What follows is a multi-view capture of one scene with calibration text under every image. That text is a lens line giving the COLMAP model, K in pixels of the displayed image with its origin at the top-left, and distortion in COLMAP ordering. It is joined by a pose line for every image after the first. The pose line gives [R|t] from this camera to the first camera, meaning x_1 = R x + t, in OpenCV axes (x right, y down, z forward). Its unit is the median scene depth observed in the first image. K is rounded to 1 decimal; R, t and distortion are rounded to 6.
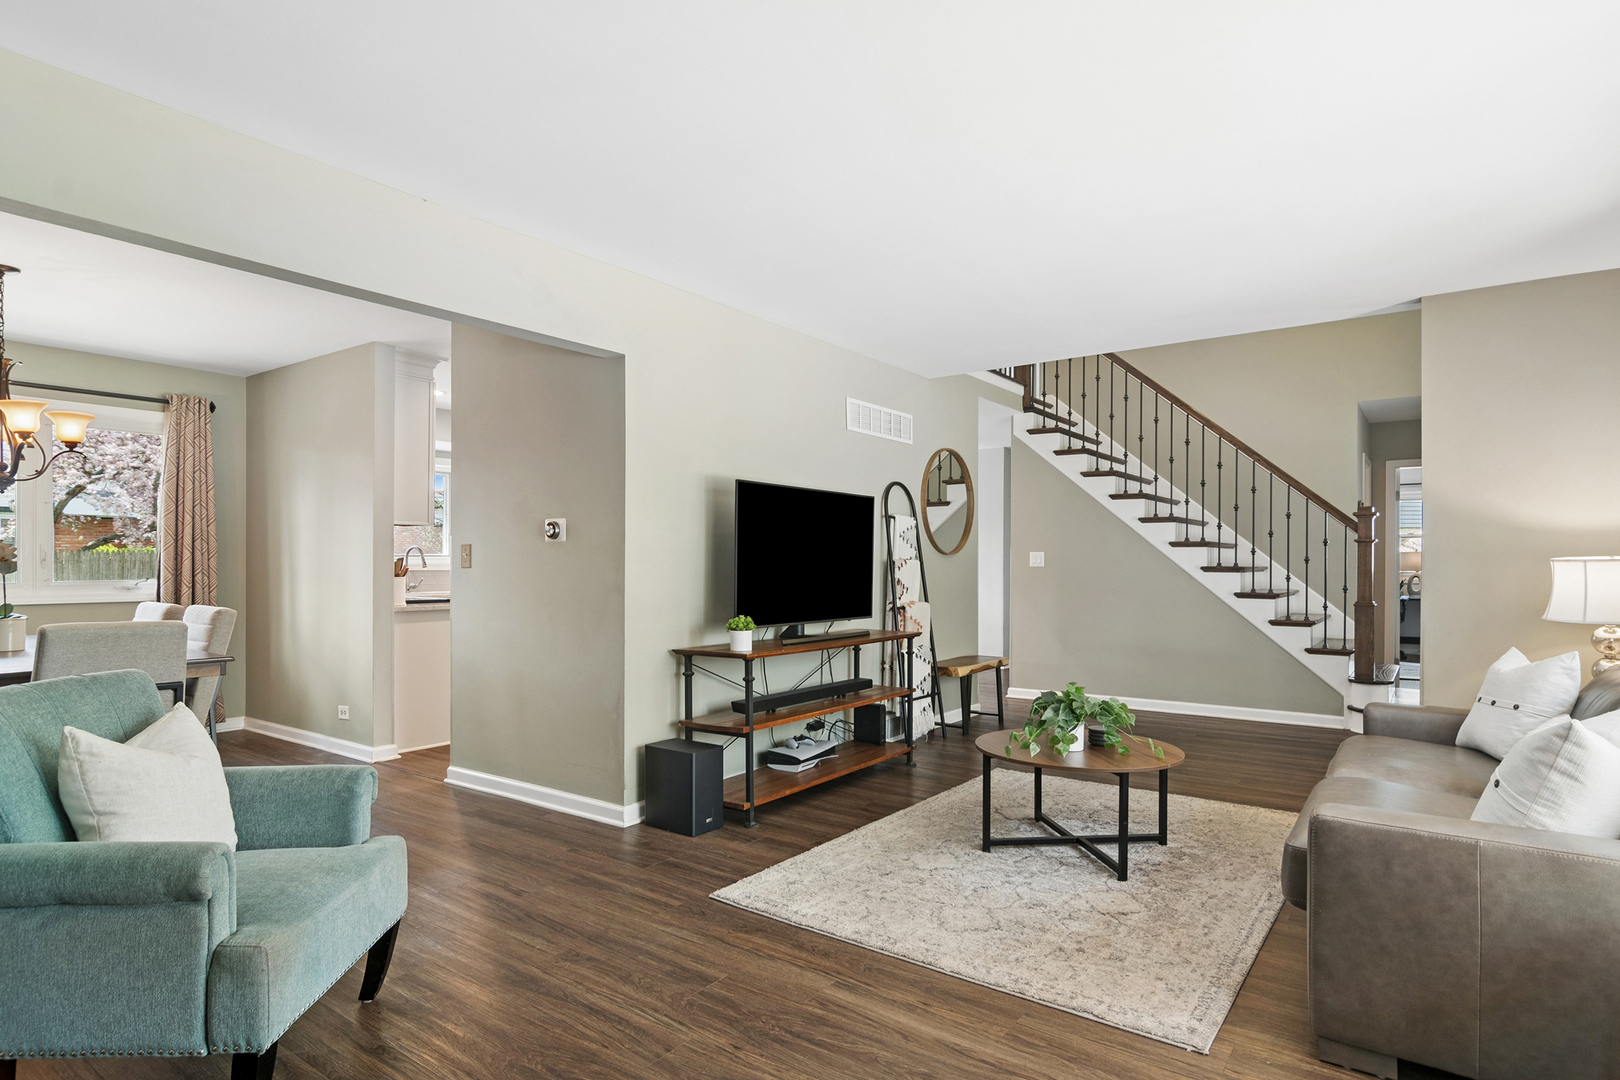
lens RADIAL K [[876.5, 0, 809.5], [0, 876.5, 566.2], [0, 0, 1]] dist [-0.004561, 0.004140]
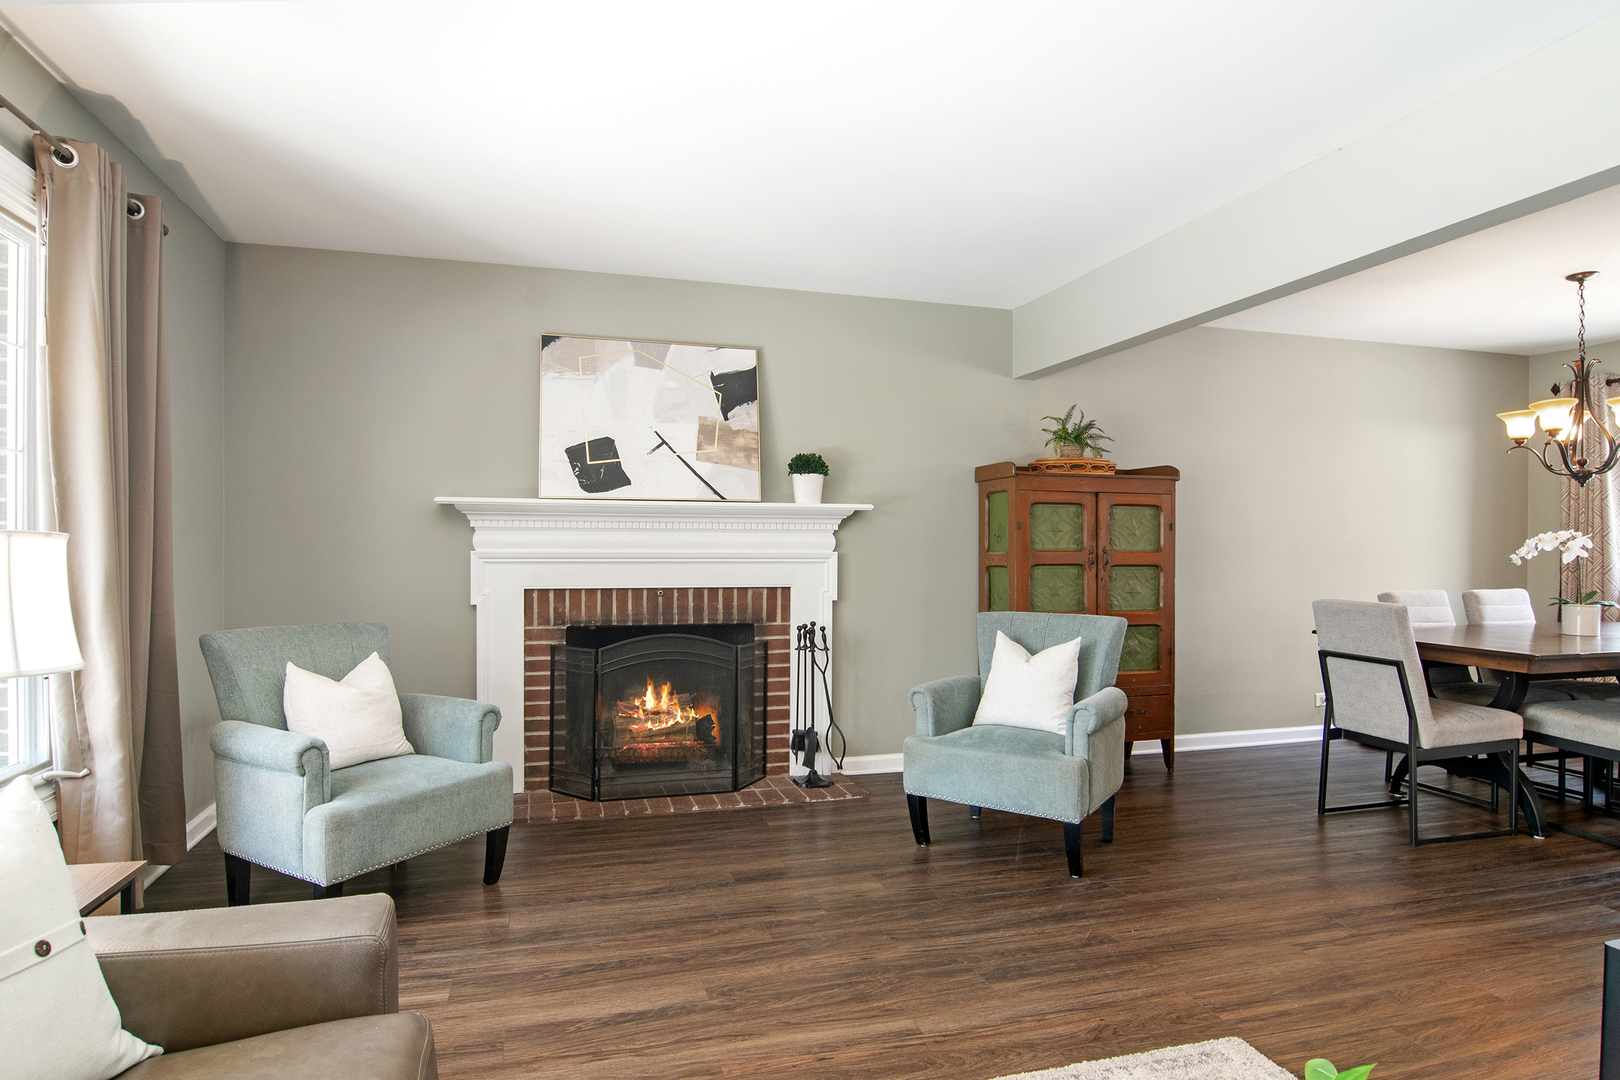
lens RADIAL K [[895.3, 0, 803.3], [0, 895.3, 551.1], [0, 0, 1]] dist [-0.015424, -0.004449]
pose [[-0.611583, -0.001858, -0.791178, 0.429445], [-0.008050, 0.999960, 0.003875, -0.001315], [0.791139, 0.008739, -0.611574, 0.776548]]
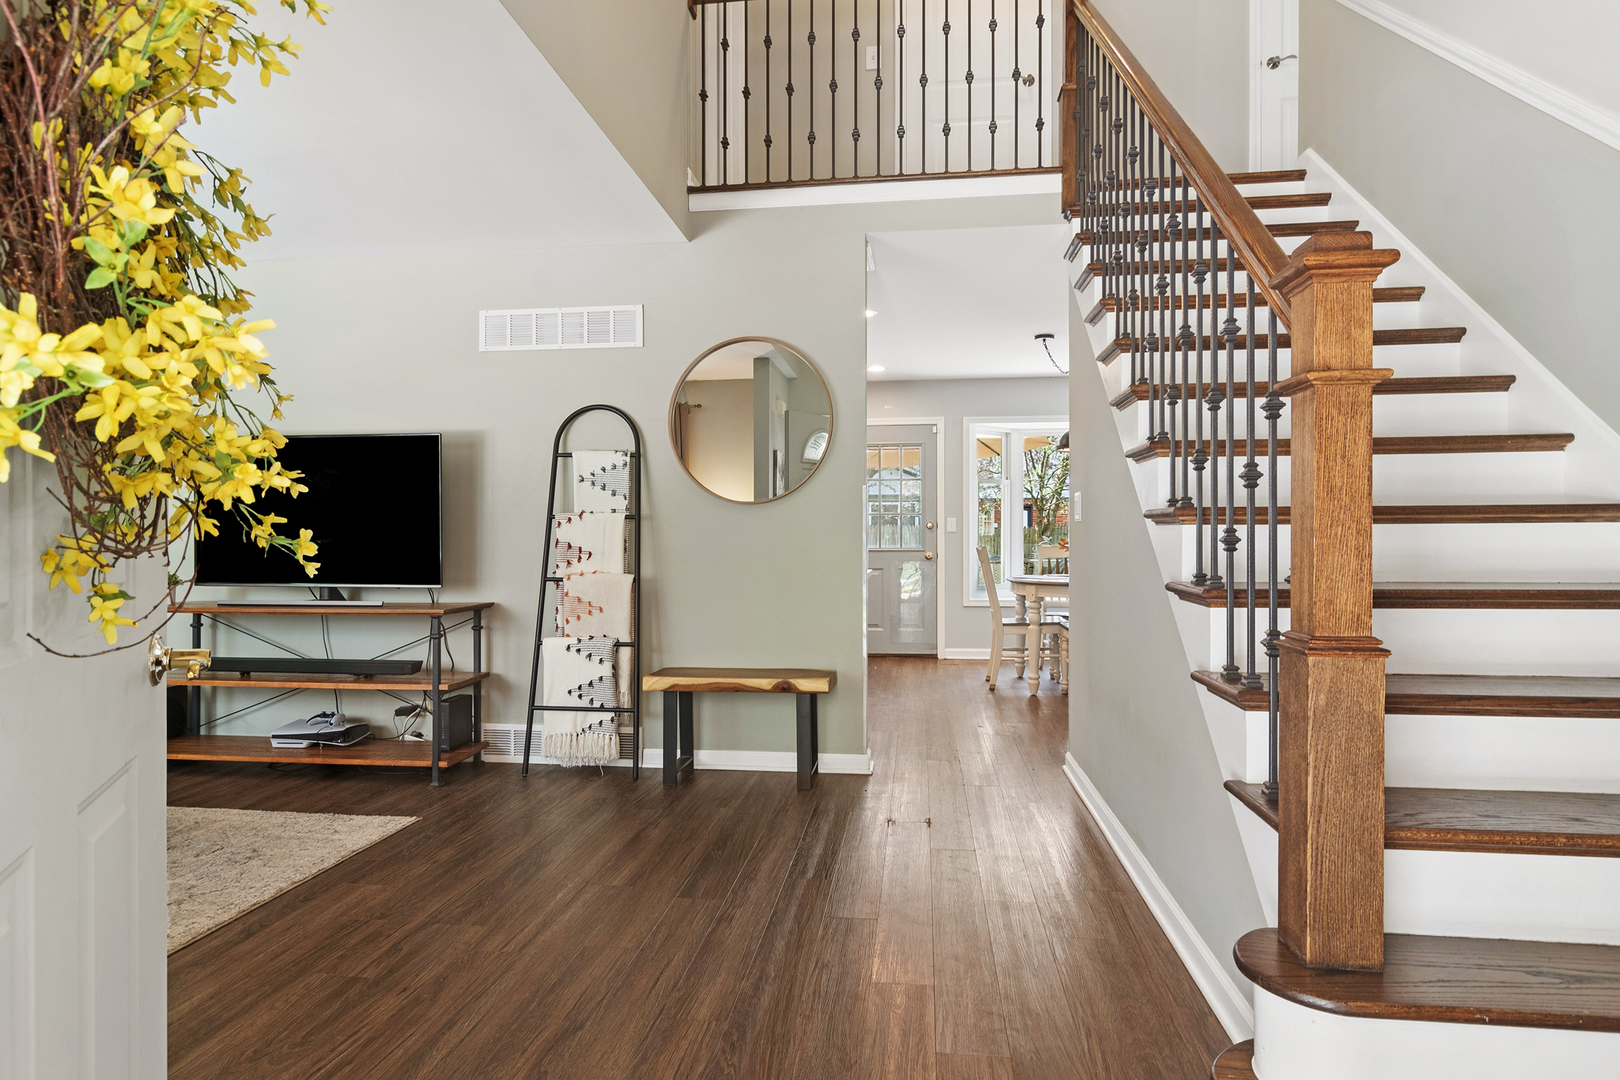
lens RADIAL K [[876.5, 0, 796.3], [0, 876.5, 536.7], [0, 0, 1]] dist [-0.004561, 0.004140]
pose [[0.471553, -0.004017, -0.881829, 1.029674], [-0.002272, 0.999981, -0.005769, 0.019788], [0.881835, 0.004724, 0.471535, 1.024086]]
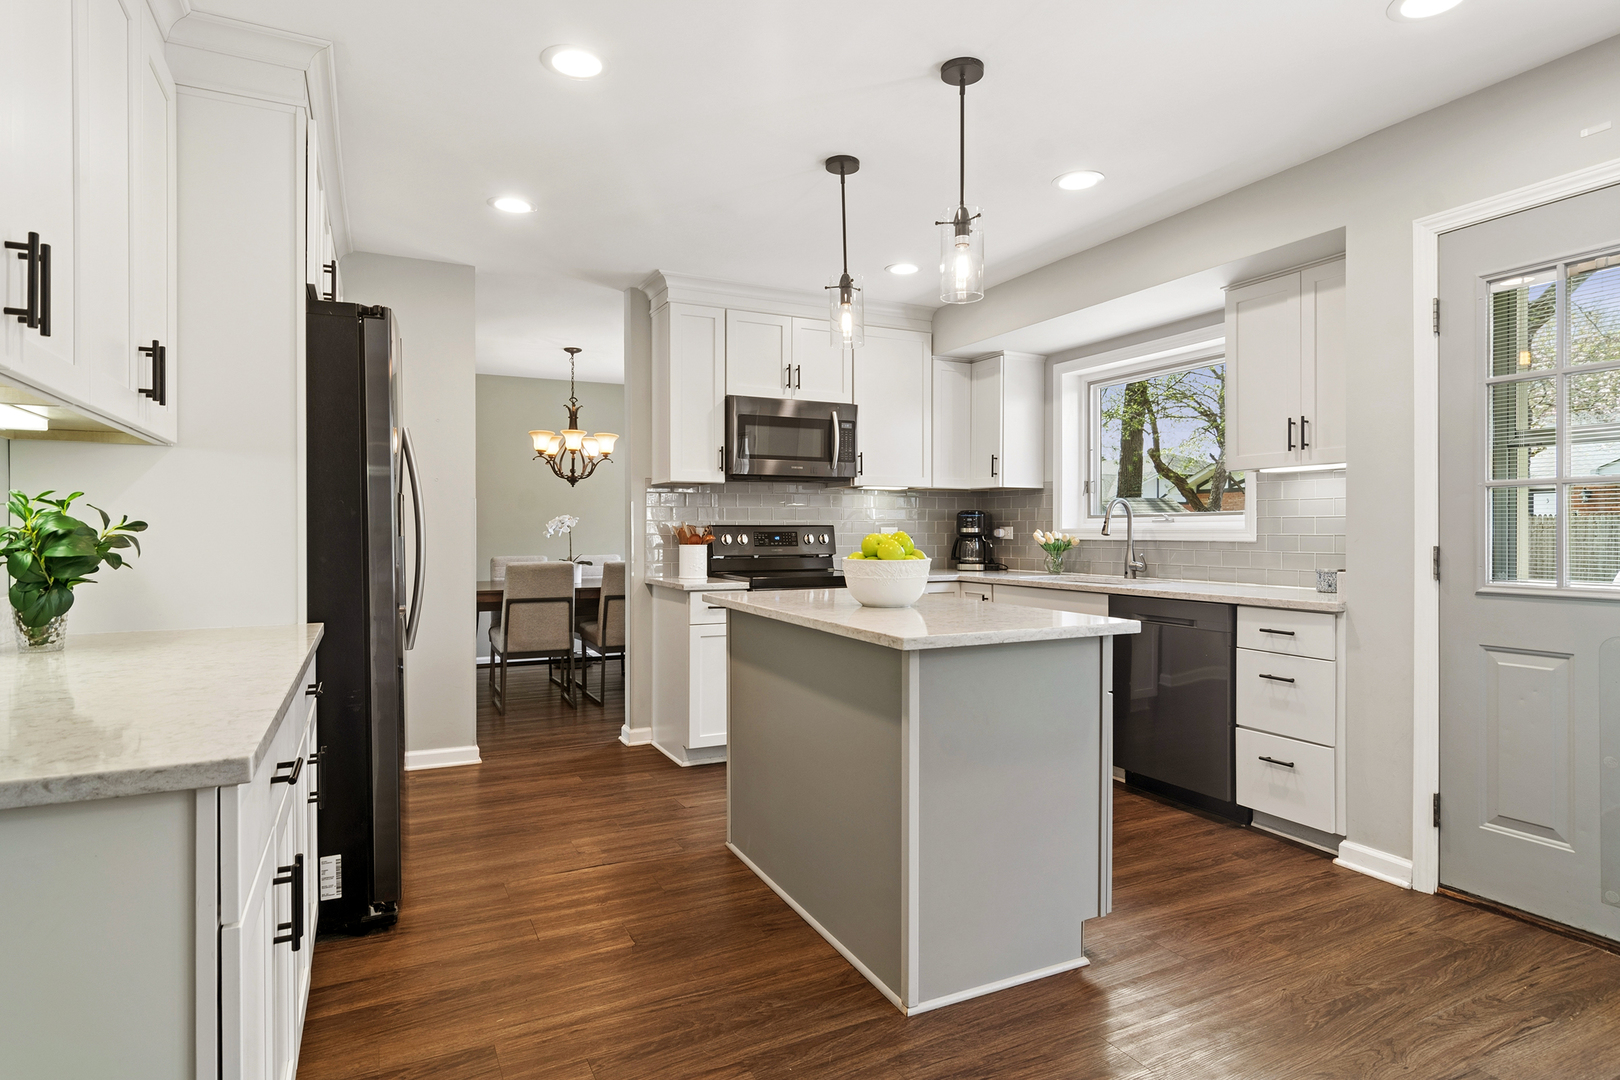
lens RADIAL K [[876.5, 0, 815.0], [0, 876.5, 535.1], [0, 0, 1]] dist [-0.004561, 0.004140]
pose [[-0.456671, 0.002099, -0.889633, 0.272440], [-0.003415, 0.999986, 0.004112, -0.001439], [0.889629, 0.004916, -0.456658, 1.826407]]
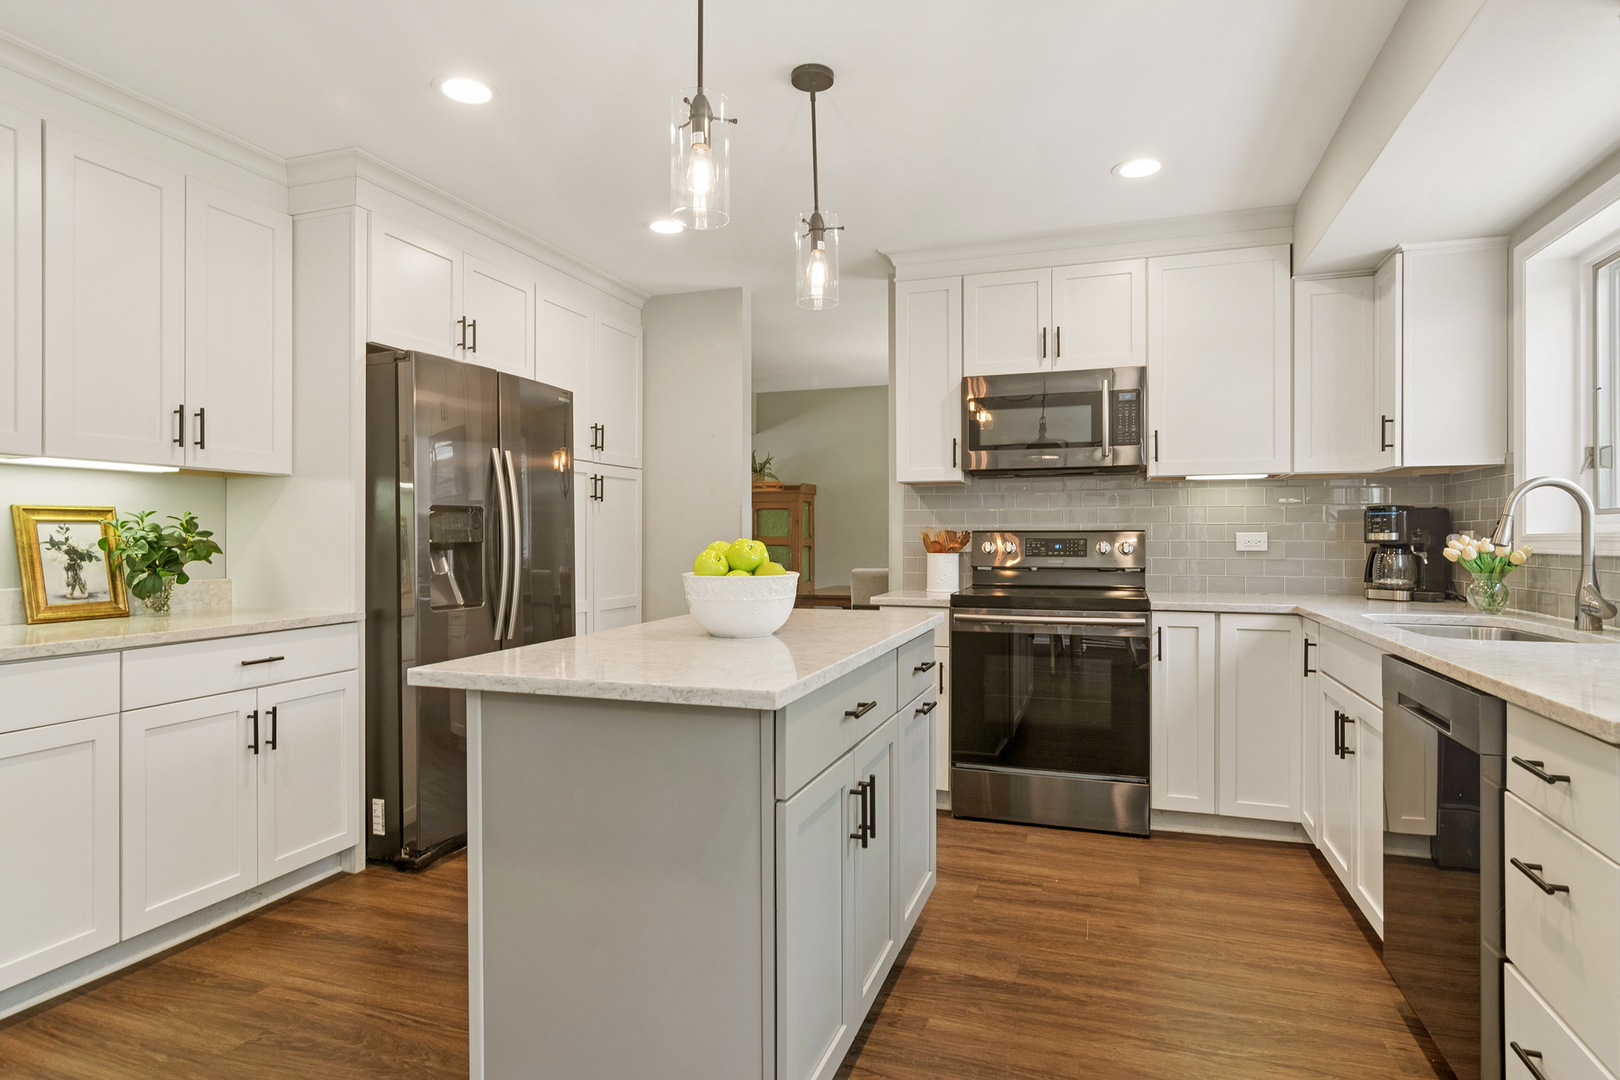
lens RADIAL K [[876.5, 0, 797.9], [0, 876.5, 540.0], [0, 0, 1]] dist [-0.004561, 0.004140]
pose [[-0.956300, -0.000887, -0.292386, -0.181294], [-0.002640, 0.999981, 0.005602, -0.003874], [0.292376, 0.006129, -0.956284, 2.050271]]
